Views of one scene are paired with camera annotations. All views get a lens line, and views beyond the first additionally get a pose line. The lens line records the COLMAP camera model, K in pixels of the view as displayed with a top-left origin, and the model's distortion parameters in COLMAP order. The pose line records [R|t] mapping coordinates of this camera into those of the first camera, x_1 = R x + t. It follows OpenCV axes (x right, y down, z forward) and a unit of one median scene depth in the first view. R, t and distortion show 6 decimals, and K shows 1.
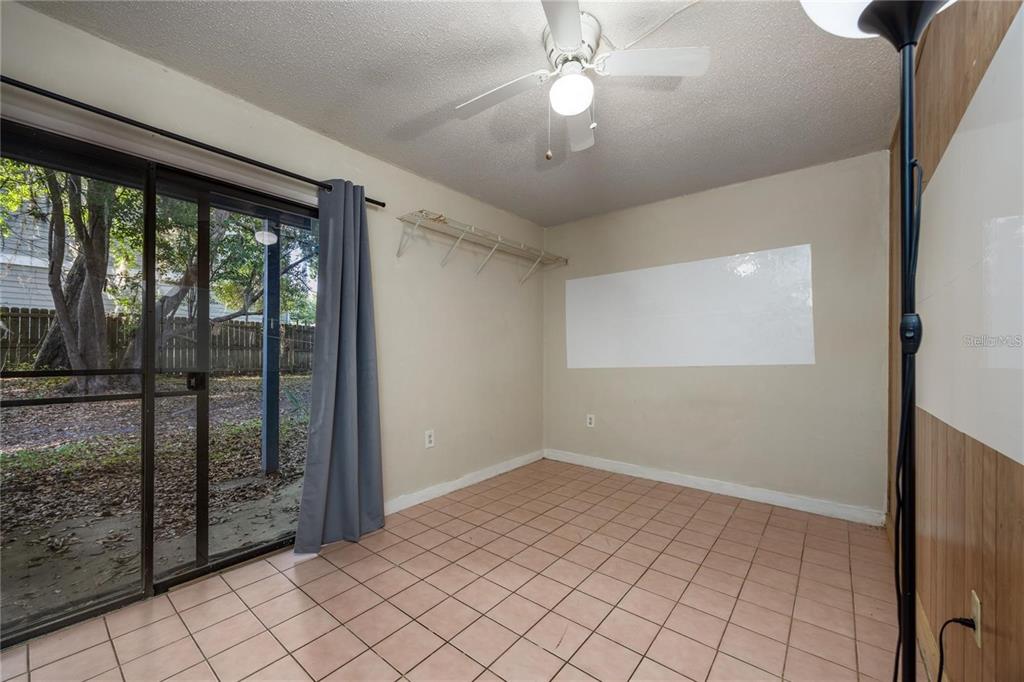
lens RADIAL K [[398.3, 0, 513.0], [0, 398.3, 352.2], [0, 0, 1]] dist [0.000604, 0.000054]
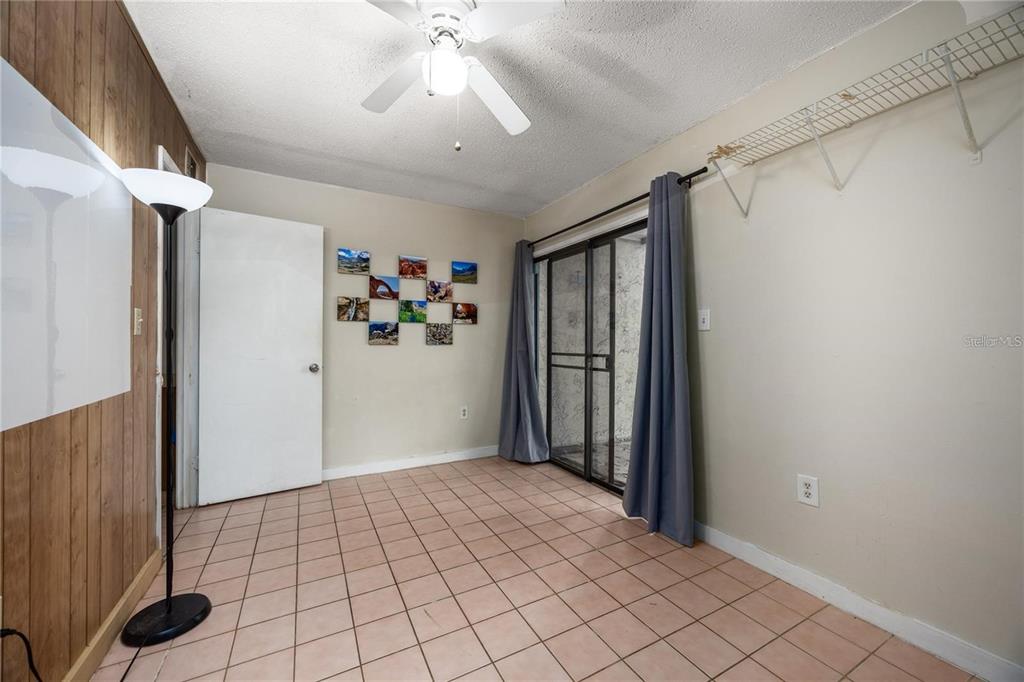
lens RADIAL K [[392.1, 0, 517.0], [0, 392.1, 340.9], [0, 0, 1]] dist [0.007357, 0.000241]
pose [[-0.380342, -0.010924, -0.924782, 0.744077], [-0.004562, 0.999940, -0.009935, 0.002576], [0.924835, 0.000440, -0.380369, 1.195211]]
